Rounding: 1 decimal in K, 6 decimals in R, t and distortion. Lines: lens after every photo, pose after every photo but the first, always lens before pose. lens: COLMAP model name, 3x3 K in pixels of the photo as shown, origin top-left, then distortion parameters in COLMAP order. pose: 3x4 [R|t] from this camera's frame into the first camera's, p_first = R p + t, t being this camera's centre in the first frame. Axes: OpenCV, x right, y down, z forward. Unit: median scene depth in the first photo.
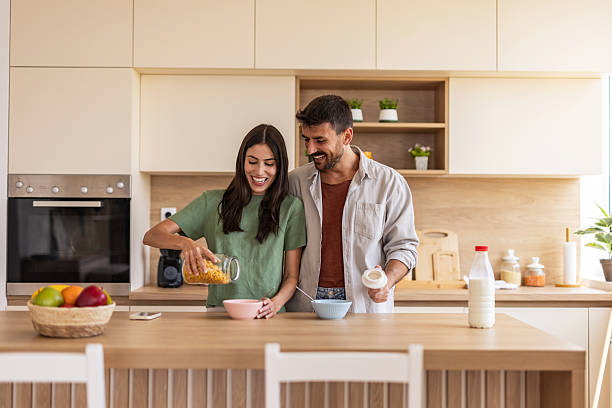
lens RADIAL K [[693.8, 0, 306.0], [0, 693.8, 204.0], [0, 0, 1]] dist [-0.000999, 0.003139]
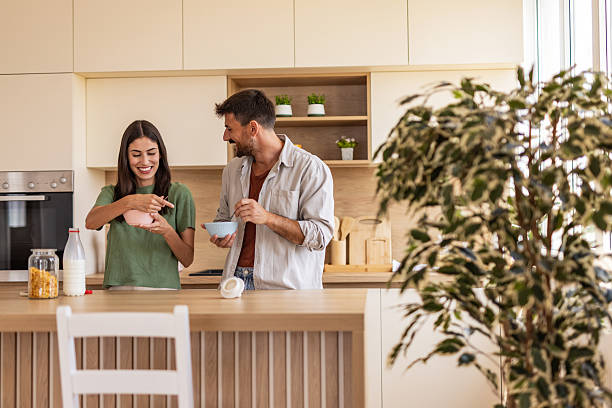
lens RADIAL K [[693.8, 0, 306.0], [0, 693.8, 204.0], [0, 0, 1]] dist [-0.000999, 0.003139]
pose [[0.997454, -0.018133, -0.068968, 0.177543], [0.018567, 0.999812, 0.005656, 0.010900], [0.068852, -0.006922, 0.997603, -0.066518]]
